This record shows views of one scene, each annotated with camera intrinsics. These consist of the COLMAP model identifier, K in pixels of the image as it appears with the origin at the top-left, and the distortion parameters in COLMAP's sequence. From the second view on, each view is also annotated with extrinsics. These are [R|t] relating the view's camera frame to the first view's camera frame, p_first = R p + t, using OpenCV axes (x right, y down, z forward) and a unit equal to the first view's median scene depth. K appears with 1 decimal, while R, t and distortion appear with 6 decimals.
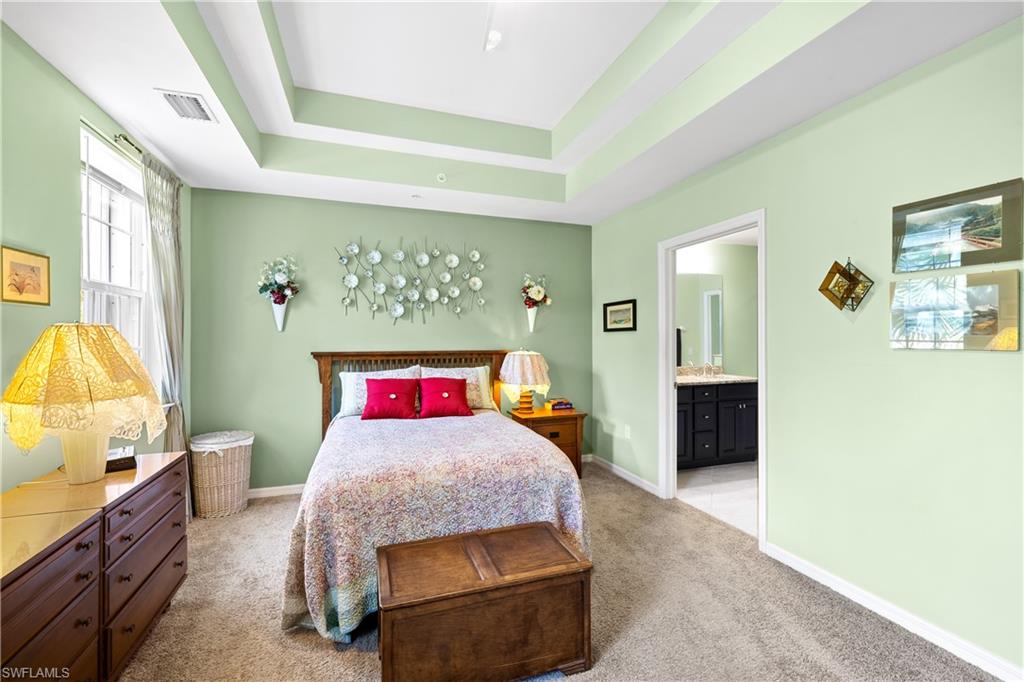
lens RADIAL K [[429.8, 0, 508.5], [0, 429.8, 336.4], [0, 0, 1]] dist [-0.000479, 0.000029]
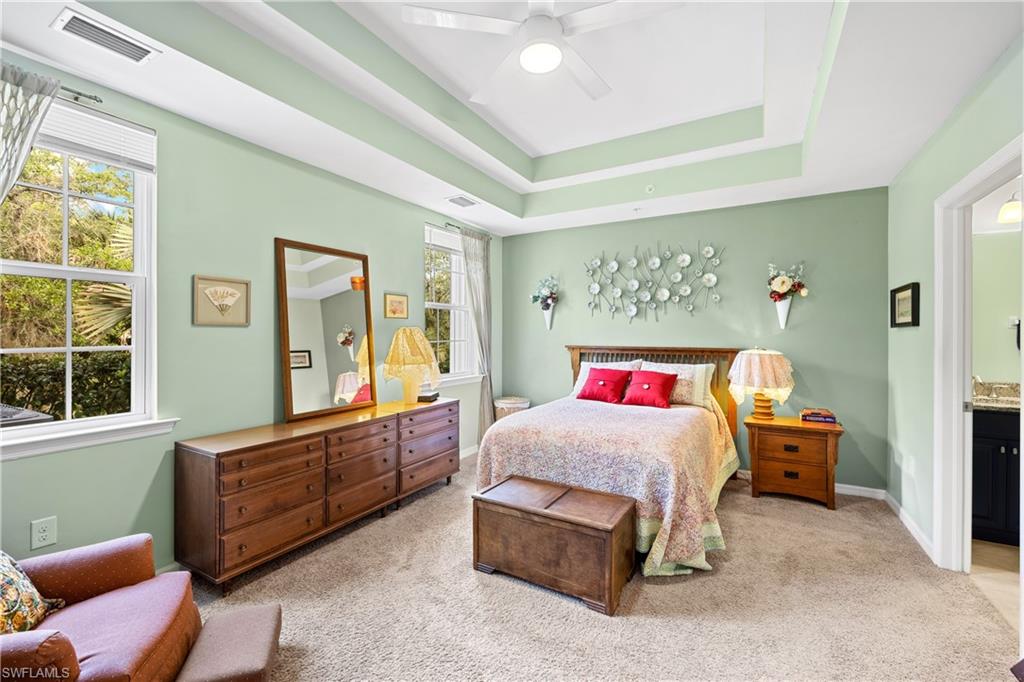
lens RADIAL K [[427.3, 0, 504.2], [0, 427.3, 336.1], [0, 0, 1]] dist [0.001947, 0.000165]
pose [[0.643824, 0.006502, -0.765146, 0.416430], [0.000497, 0.999960, 0.008915, -0.003674], [0.765174, -0.006120, 0.643795, 0.009776]]
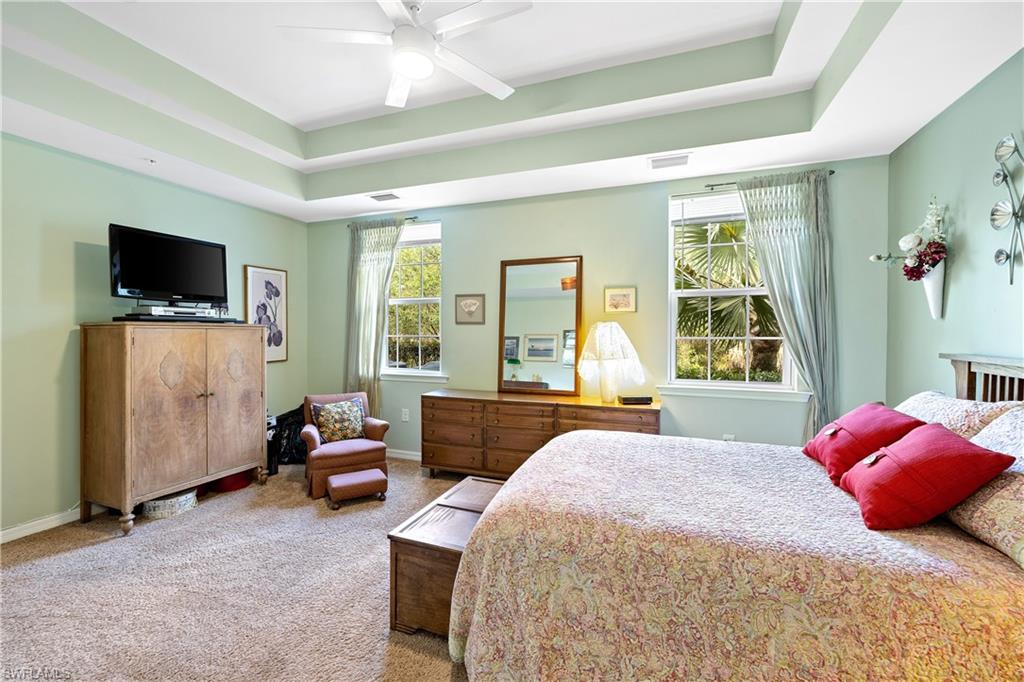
lens RADIAL K [[427.3, 0, 504.2], [0, 427.3, 336.1], [0, 0, 1]] dist [0.001947, 0.000165]
pose [[-0.639541, 0.019703, -0.768504, 0.398007], [0.007263, 0.999782, 0.019588, -0.003767], [0.768722, 0.006946, -0.639545, 0.894291]]
